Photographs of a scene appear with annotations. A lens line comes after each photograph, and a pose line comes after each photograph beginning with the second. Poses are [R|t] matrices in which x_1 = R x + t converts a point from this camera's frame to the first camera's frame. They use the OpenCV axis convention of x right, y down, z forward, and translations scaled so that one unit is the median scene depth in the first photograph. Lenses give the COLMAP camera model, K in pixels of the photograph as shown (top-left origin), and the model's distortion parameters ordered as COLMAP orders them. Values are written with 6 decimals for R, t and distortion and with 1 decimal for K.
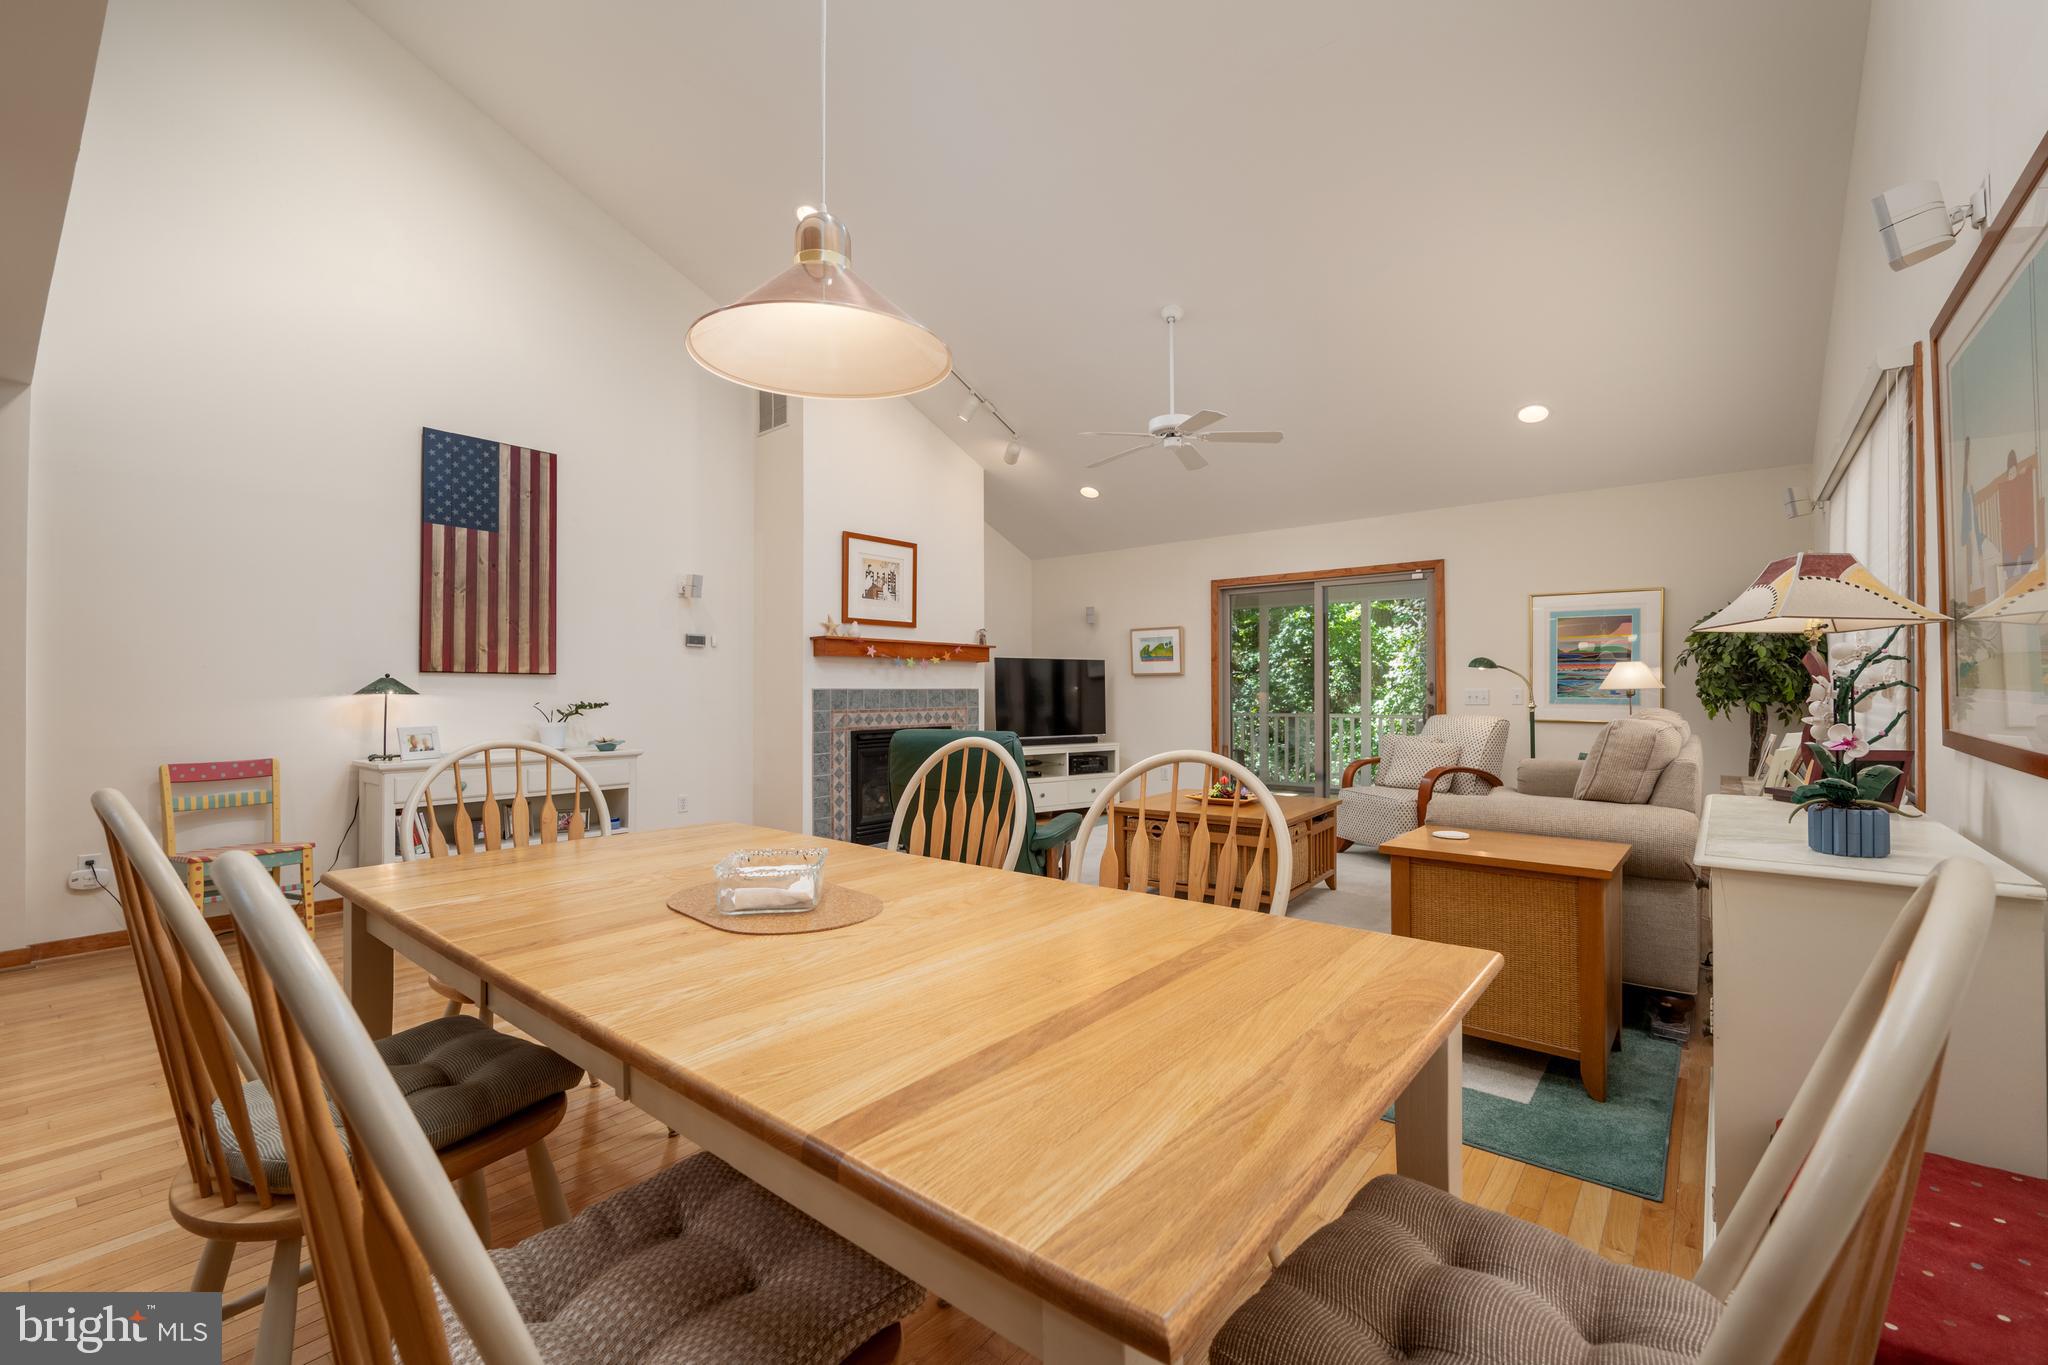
lens RADIAL K [[839.9, 0, 1019.4], [0, 839.9, 683.7], [0, 0, 1]] dist [-0.000583, -0.000377]
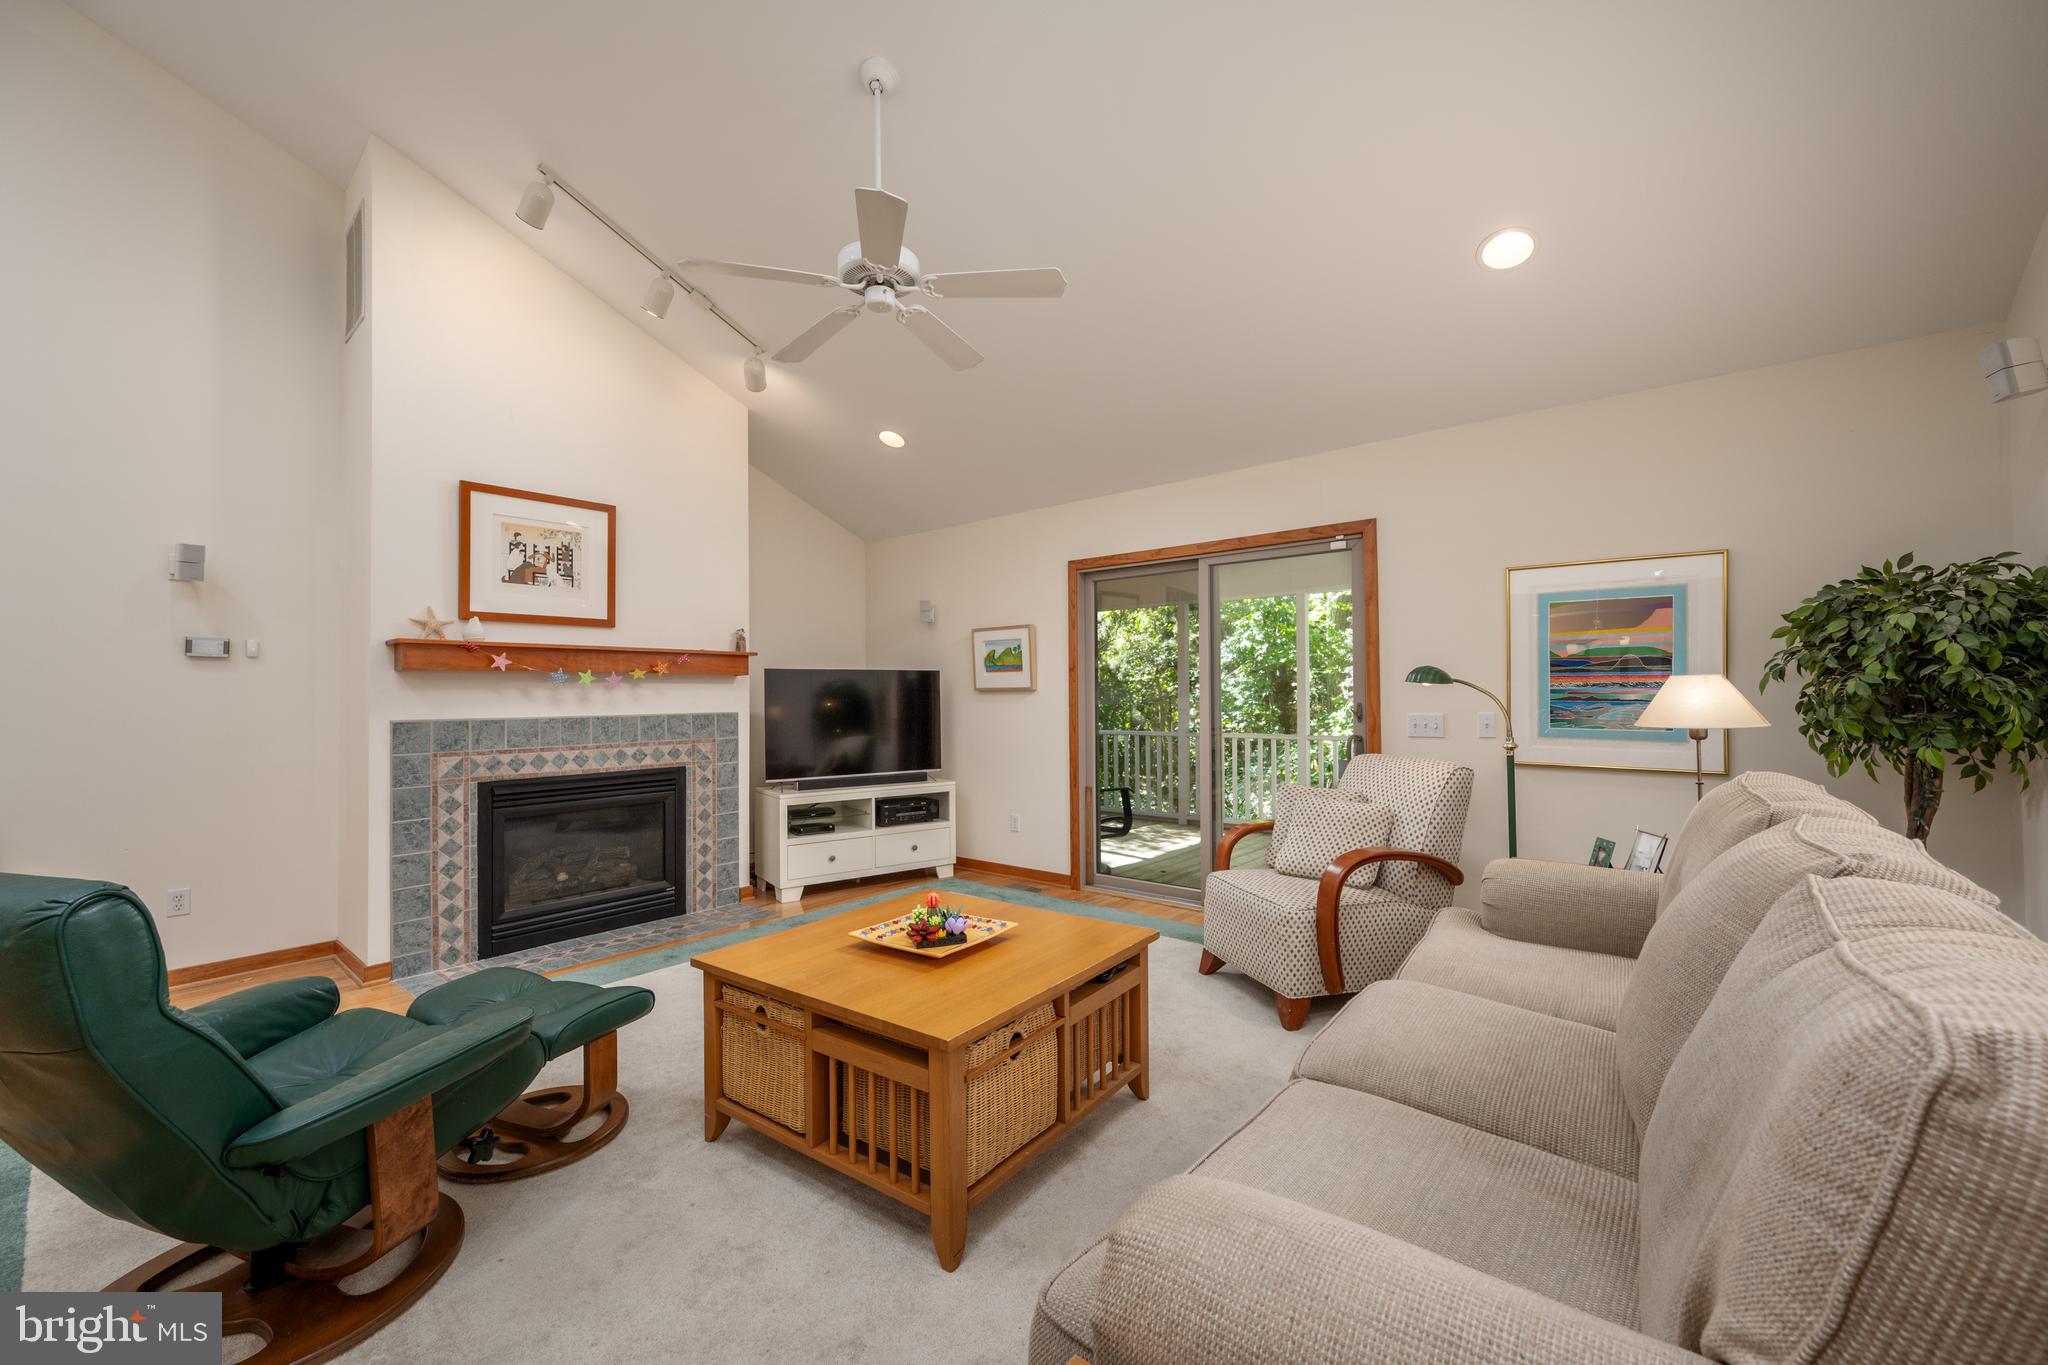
lens RADIAL K [[807.3, 0, 1008.8], [0, 807.3, 684.1], [0, 0, 1]] dist [-0.000497, -0.000380]
pose [[0.999930, -0.006453, -0.009915, 0.227040], [0.006400, 0.999965, -0.005387, -0.015346], [0.009949, 0.005323, 0.999936, 0.369229]]
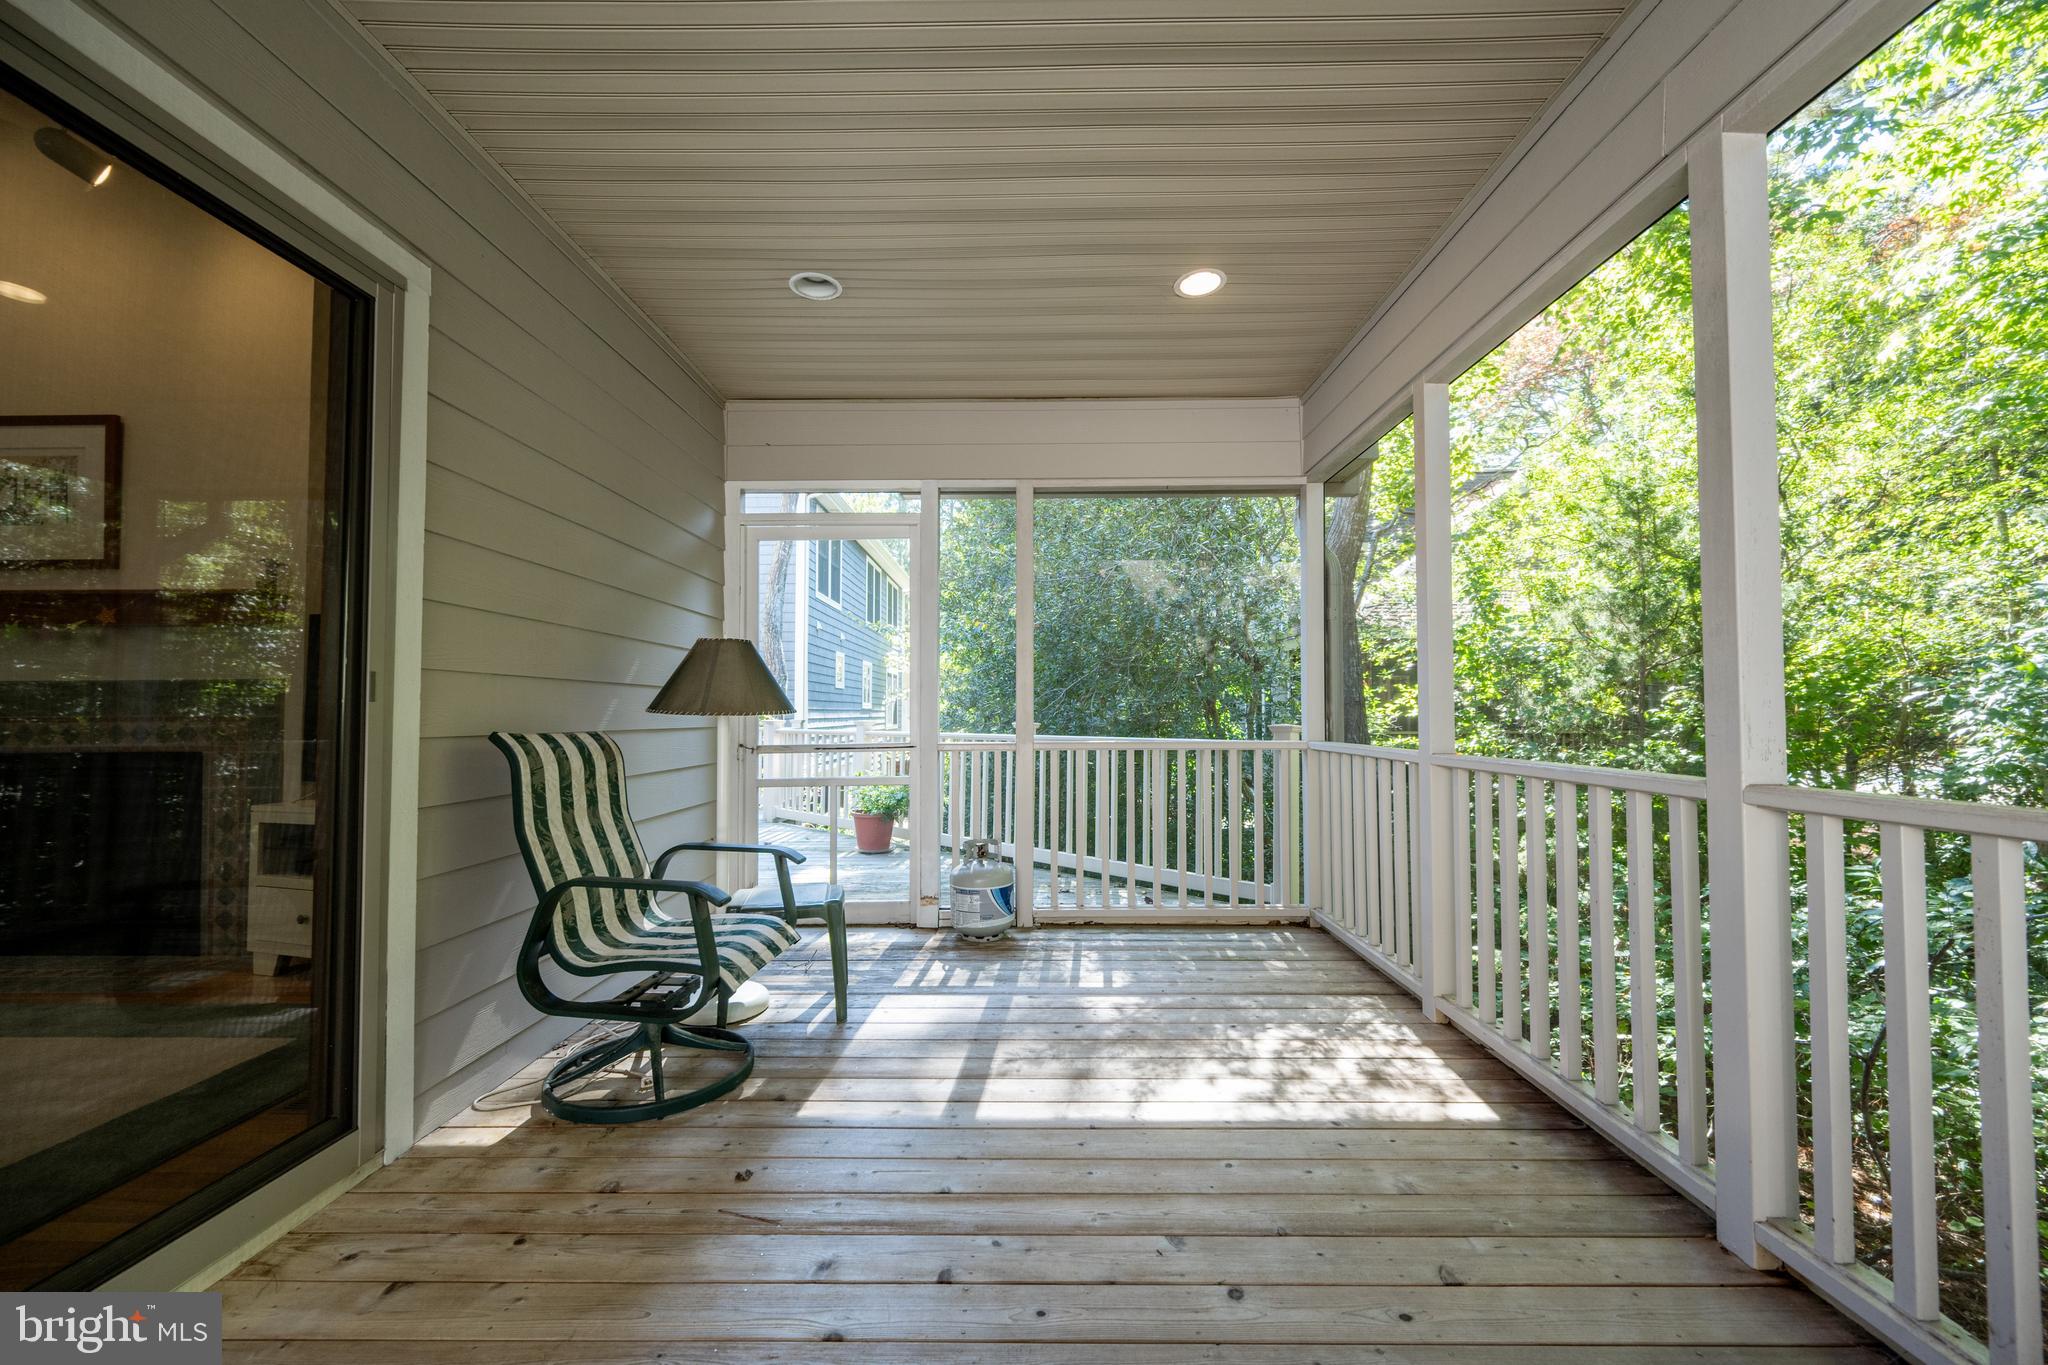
lens RADIAL K [[807.3, 0, 1030.2], [0, 807.3, 682.4], [0, 0, 1]] dist [-0.000497, -0.000380]
pose [[0.630585, -0.028125, -0.775611, 0.715776], [0.008212, 0.999529, -0.029568, 0.029995], [0.776077, 0.012276, 0.630519, 1.237399]]
